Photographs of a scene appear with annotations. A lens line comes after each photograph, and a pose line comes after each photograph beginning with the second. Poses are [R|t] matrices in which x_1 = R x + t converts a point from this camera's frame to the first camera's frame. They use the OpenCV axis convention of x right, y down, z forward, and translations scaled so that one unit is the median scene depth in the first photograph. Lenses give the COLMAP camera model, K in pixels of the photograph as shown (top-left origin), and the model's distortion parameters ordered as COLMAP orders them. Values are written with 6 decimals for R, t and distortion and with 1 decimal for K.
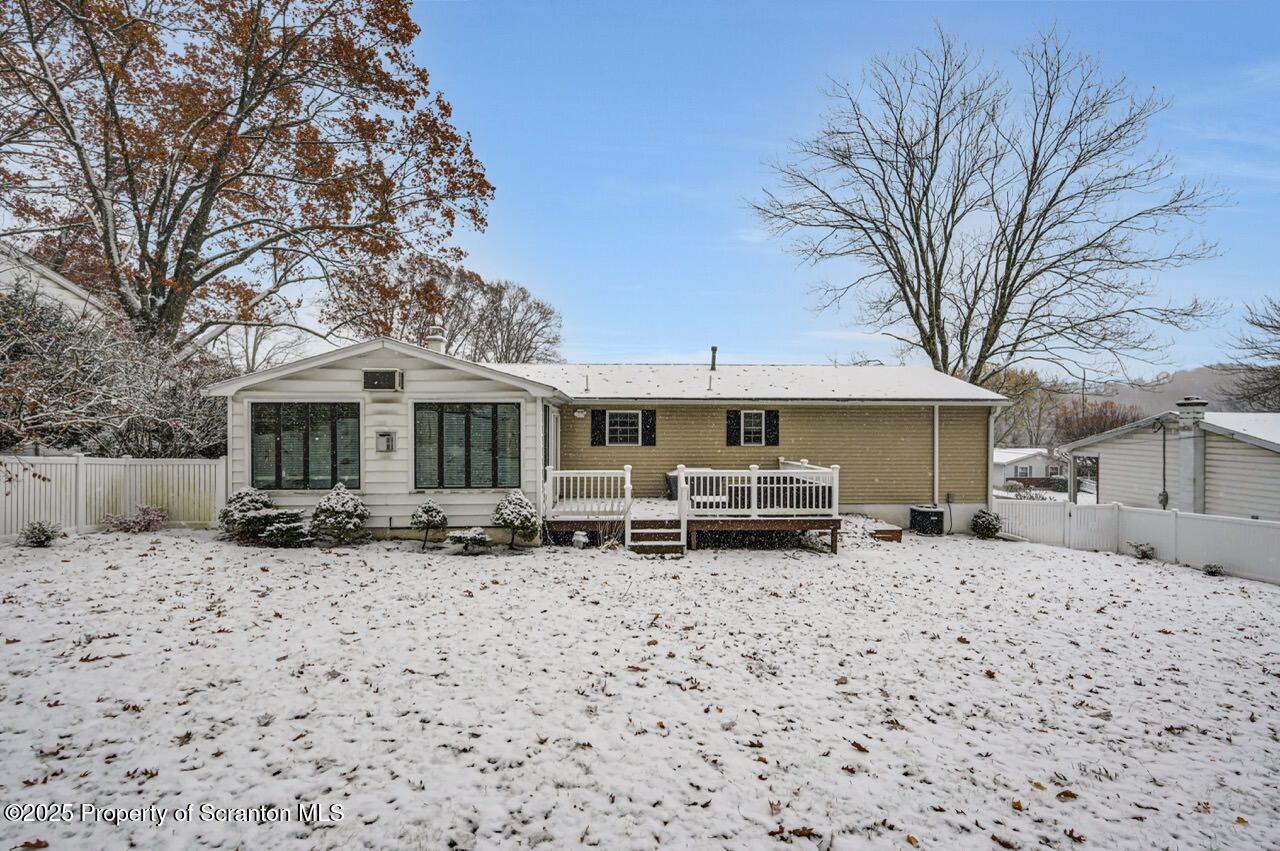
lens RADIAL K [[593.8, 0, 643.8], [0, 593.8, 425.3], [0, 0, 1]] dist [0.001484, 0.000080]
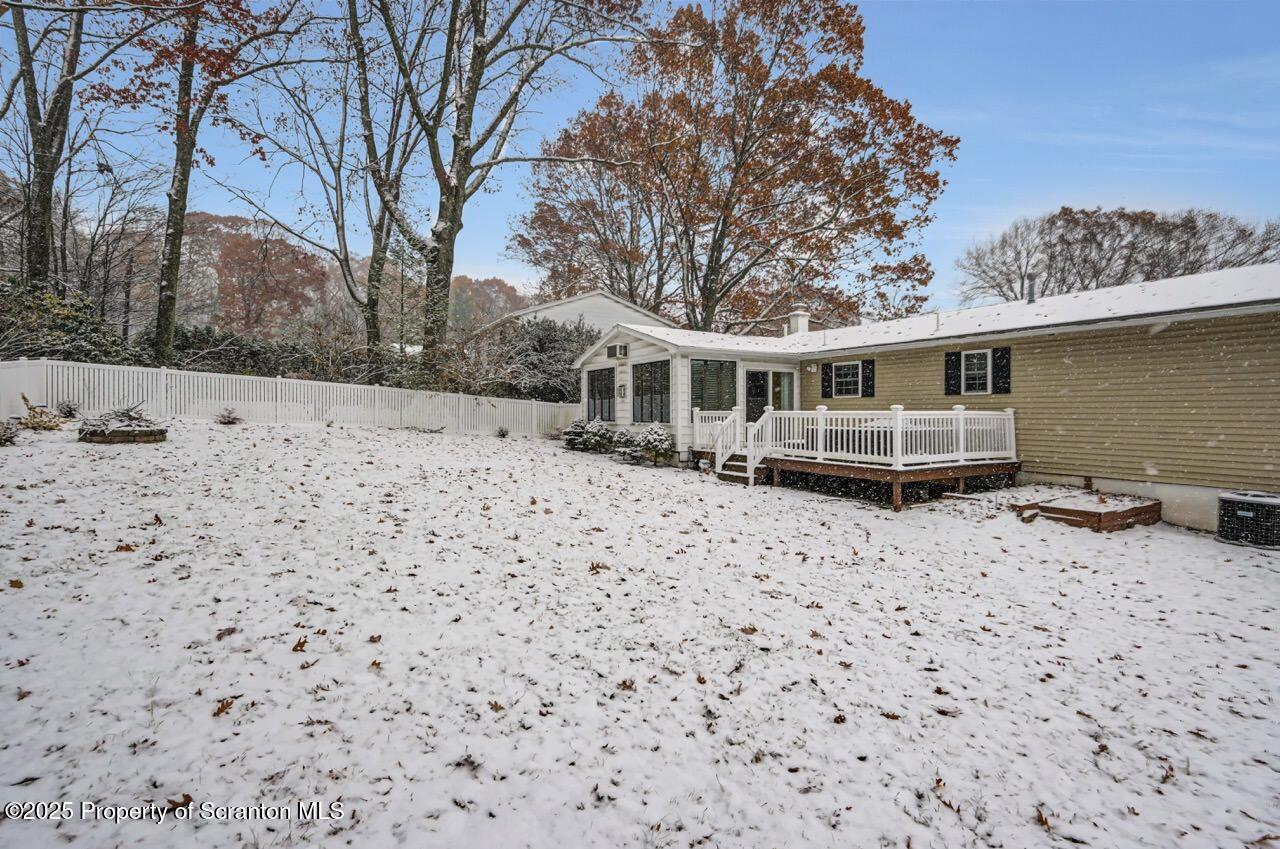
lens RADIAL K [[605.6, 0, 641.6], [0, 605.6, 415.8], [0, 0, 1]] dist [0.001472, 0.000380]
pose [[0.455904, 0.003758, -0.890021, 0.923539], [-0.000924, 0.999993, 0.003749, 0.079736], [0.890028, -0.000887, 0.455905, 0.296315]]
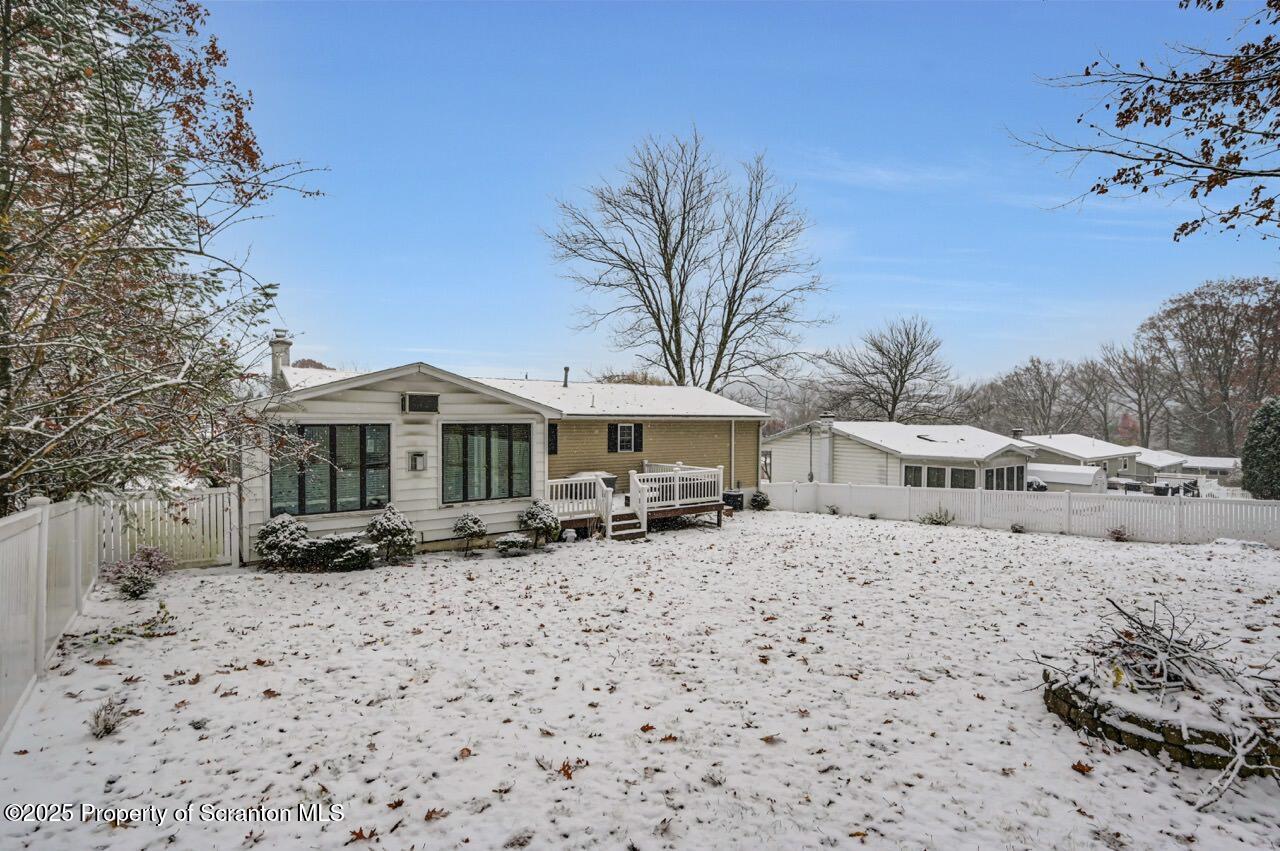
lens RADIAL K [[593.8, 0, 643.8], [0, 593.8, 425.3], [0, 0, 1]] dist [0.001484, 0.000080]
pose [[0.833656, -0.003420, 0.552273, -0.628209], [-0.000087, 0.999980, 0.006323, -0.039392], [-0.552284, -0.005320, 0.833639, -0.092046]]
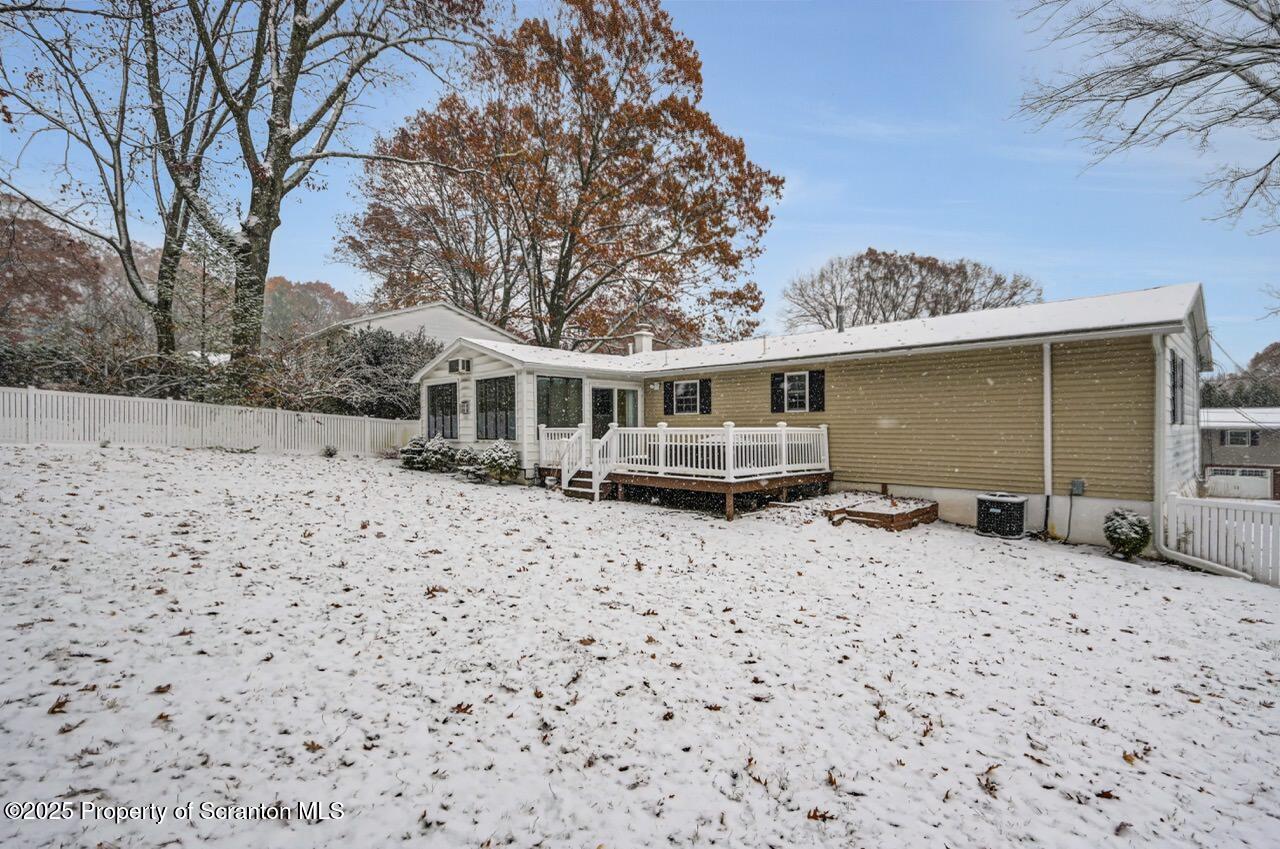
lens RADIAL K [[606.7, 0, 642.5], [0, 606.7, 431.3], [0, 0, 1]] dist [0.000162, 0.000093]
pose [[0.660495, -0.000294, -0.750831, 0.932854], [0.002628, 0.999995, 0.001920, 0.079782], [0.750826, -0.003241, 0.660492, 0.298579]]
